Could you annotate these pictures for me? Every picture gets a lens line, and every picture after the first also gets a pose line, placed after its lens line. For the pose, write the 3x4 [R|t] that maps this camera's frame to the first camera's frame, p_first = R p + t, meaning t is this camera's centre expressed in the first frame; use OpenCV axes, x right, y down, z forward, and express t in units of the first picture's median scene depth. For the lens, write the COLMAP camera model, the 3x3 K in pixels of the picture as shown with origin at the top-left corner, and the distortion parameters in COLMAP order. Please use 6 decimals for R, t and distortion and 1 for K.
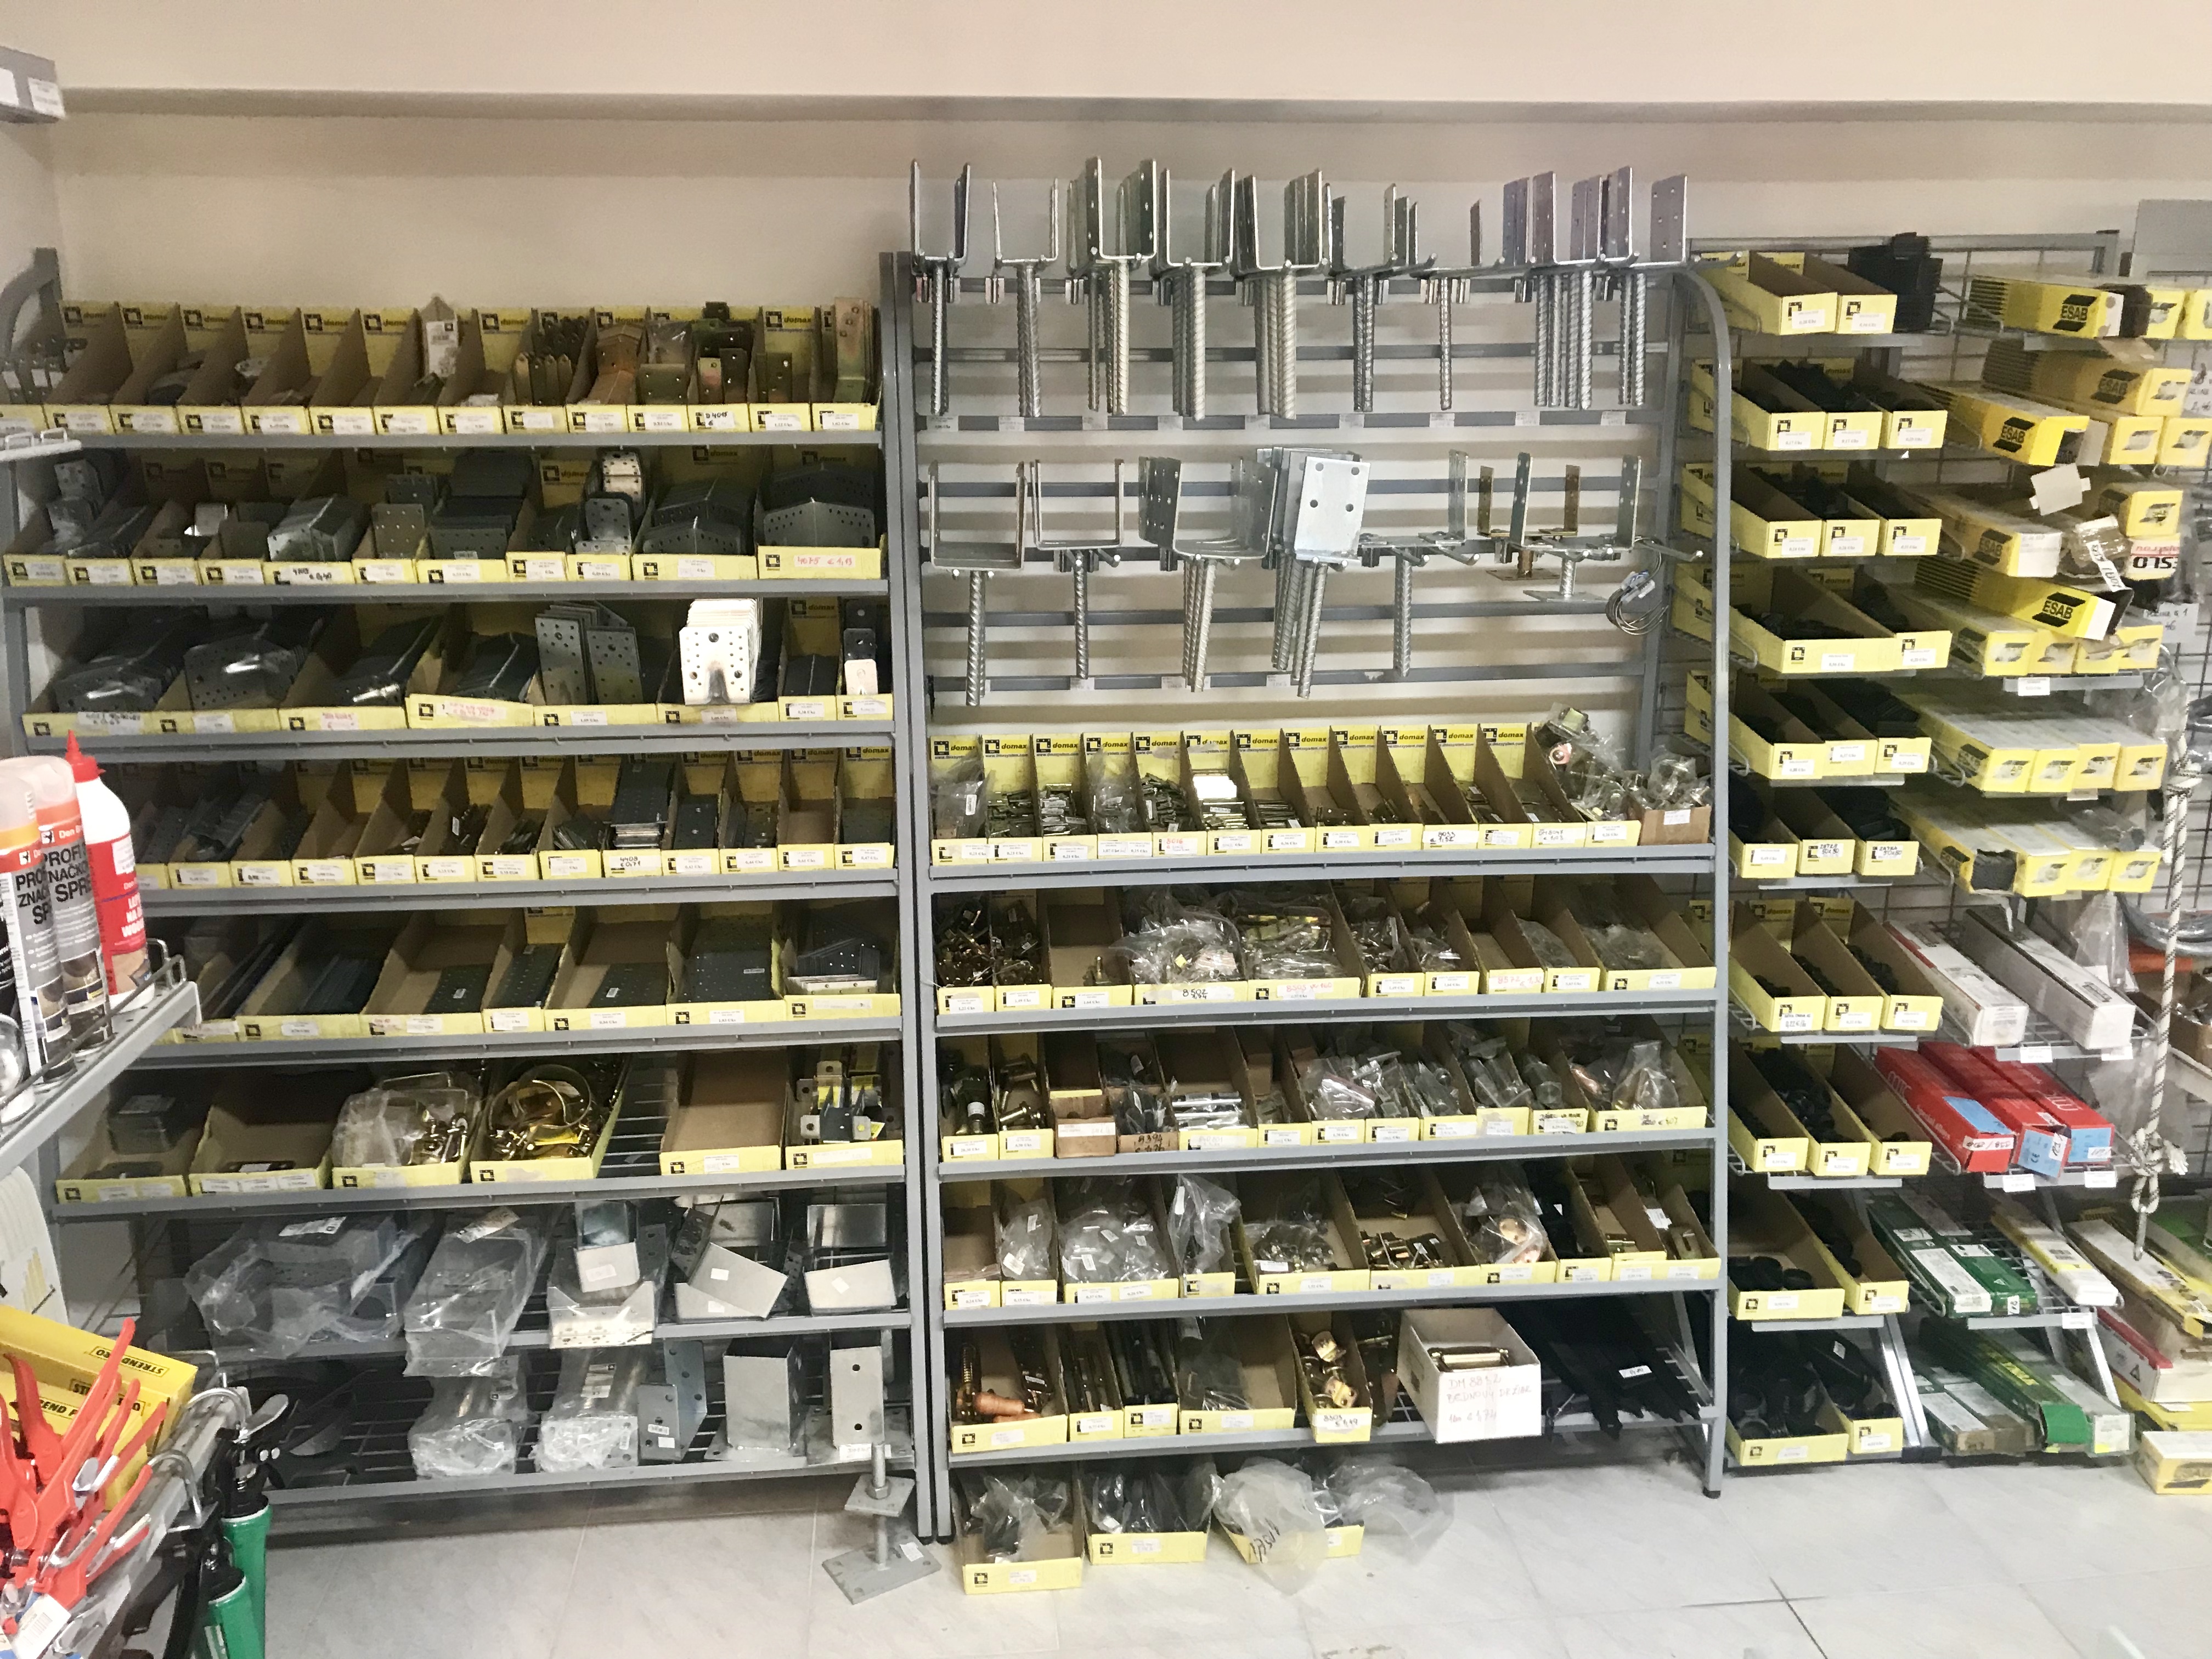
lens RADIAL K [[1845.5, 0, 1107.0], [0, 1845.5, 829.8], [0, 0, 1]] dist [0.042025, -0.045297]
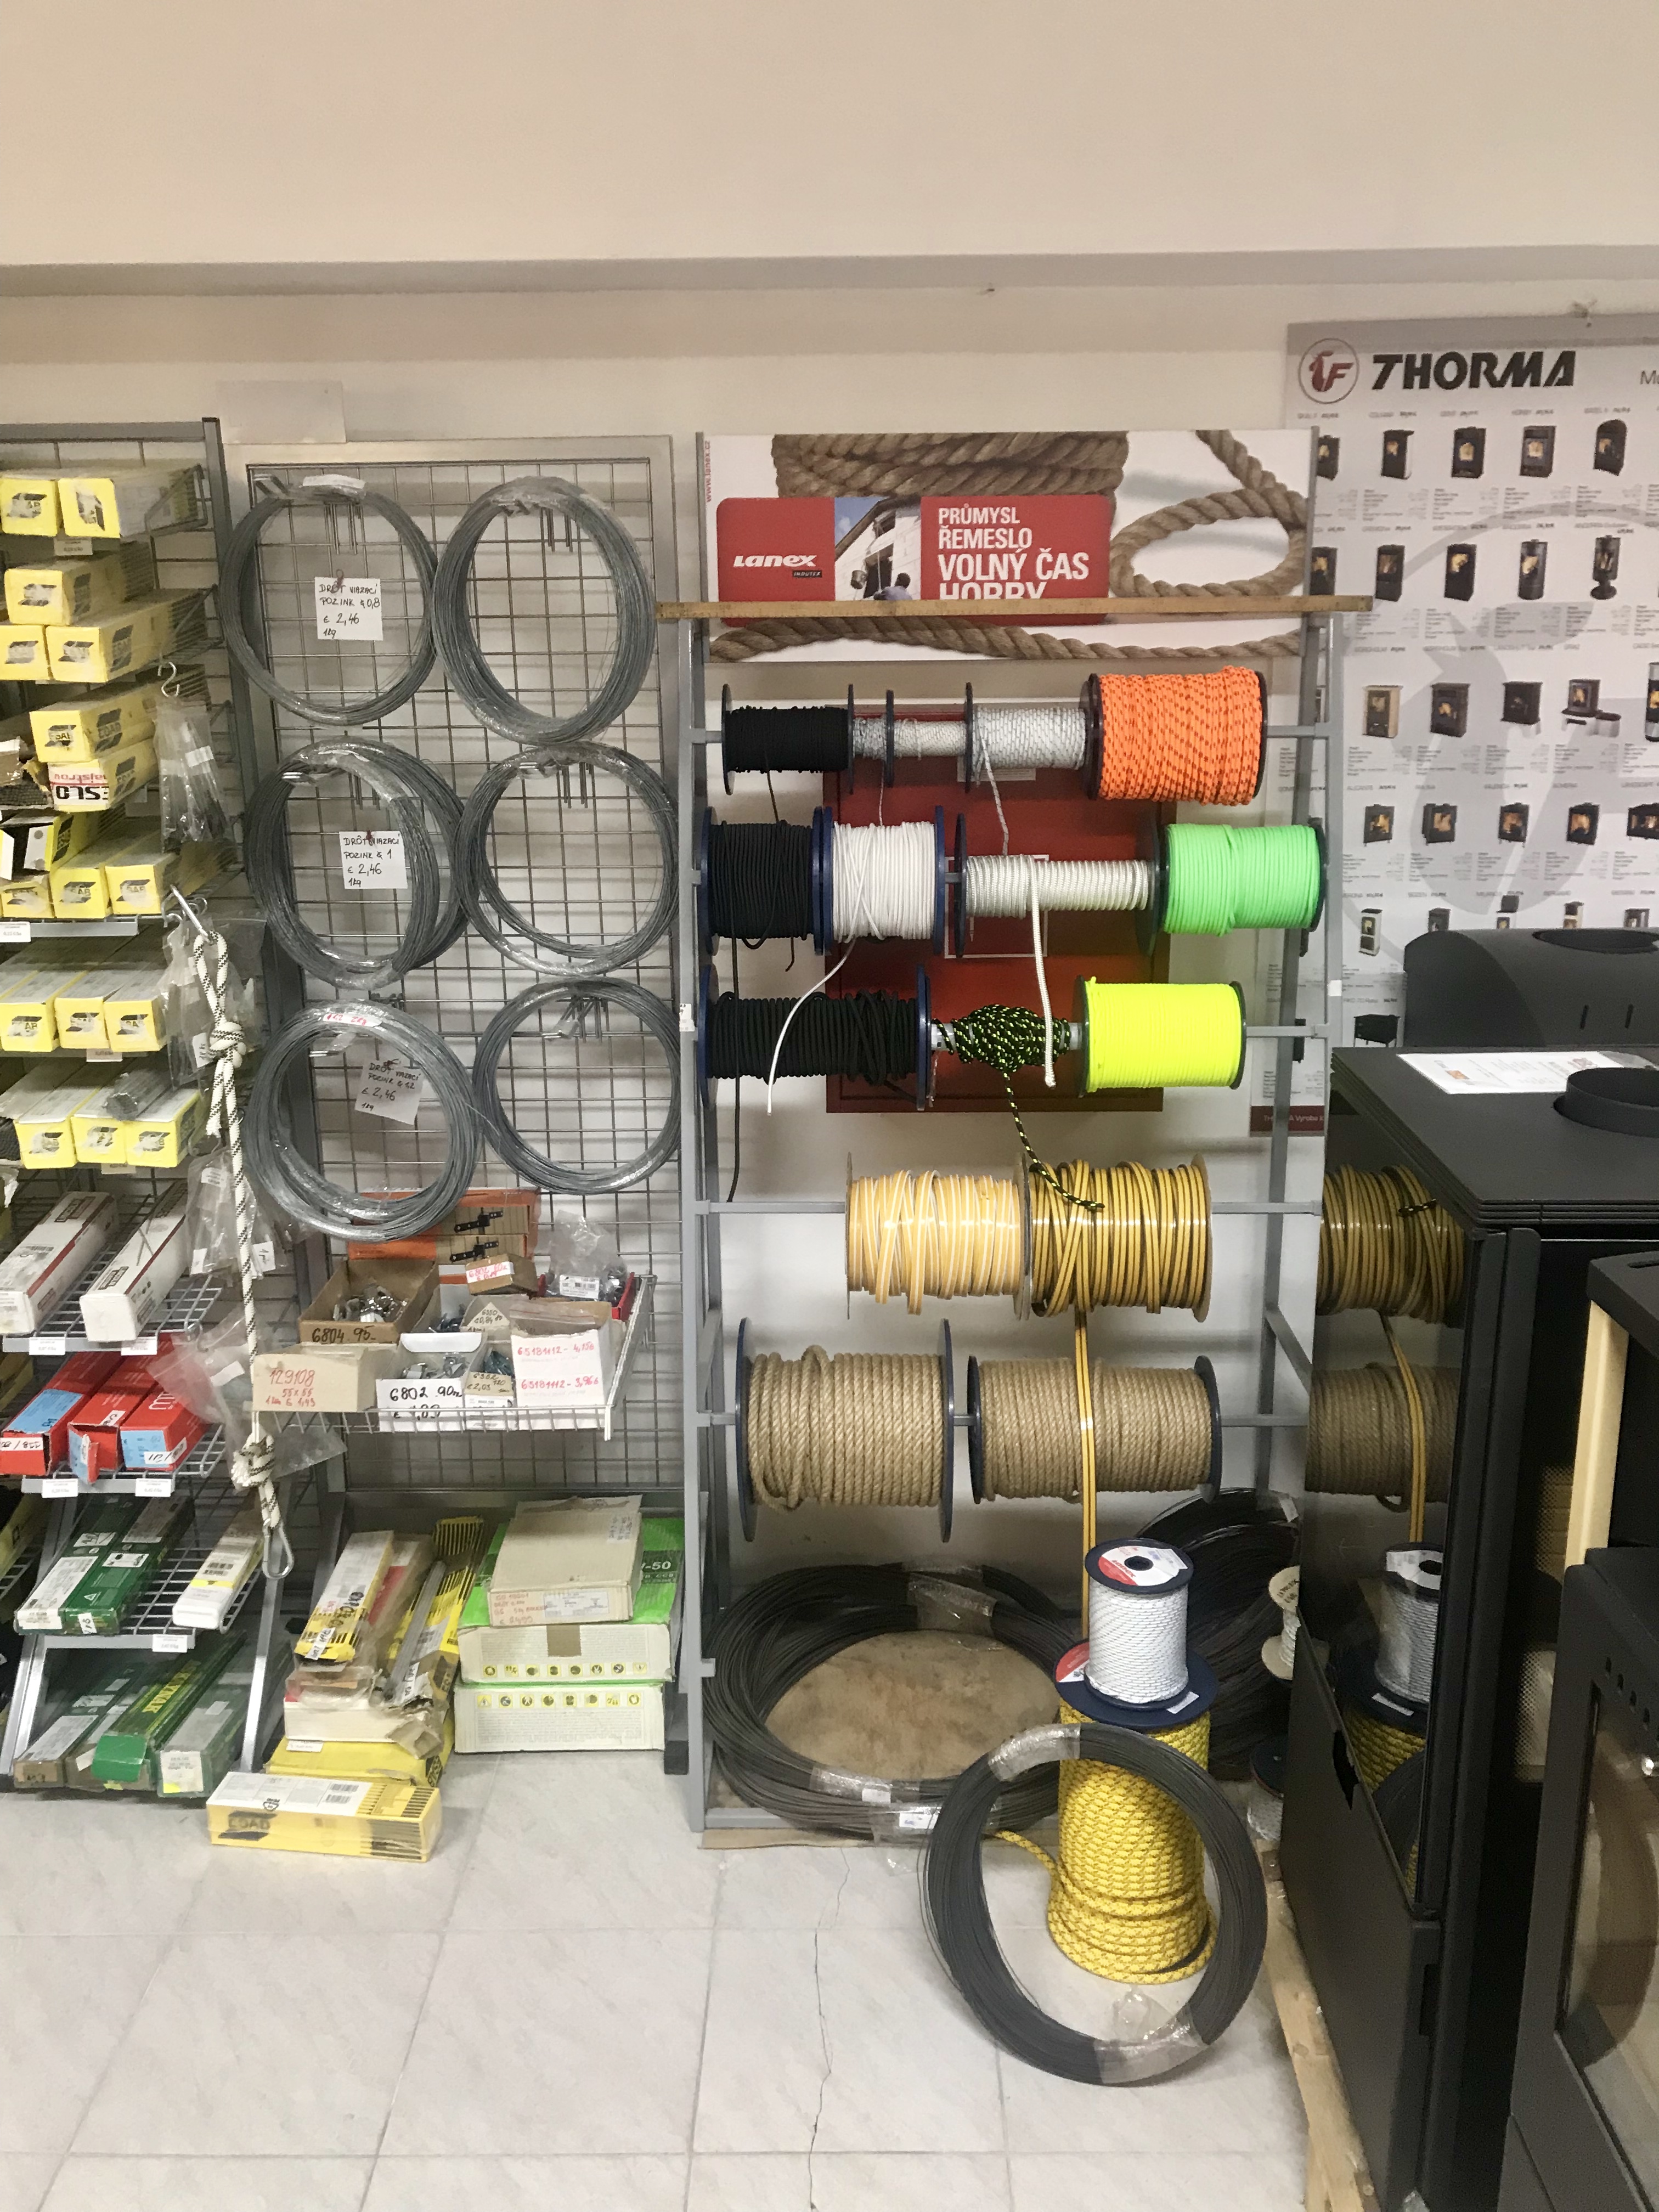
lens RADIAL K [[1845.5, 0, 828.8], [0, 1845.5, 1099.6], [0, 0, 1]] dist [0.042025, -0.045297]
pose [[0.992505, 0.023468, -0.119928, 0.977627], [-0.022060, 0.999671, 0.013049, -0.017030], [0.120195, -0.010305, 0.992697, 0.162130]]
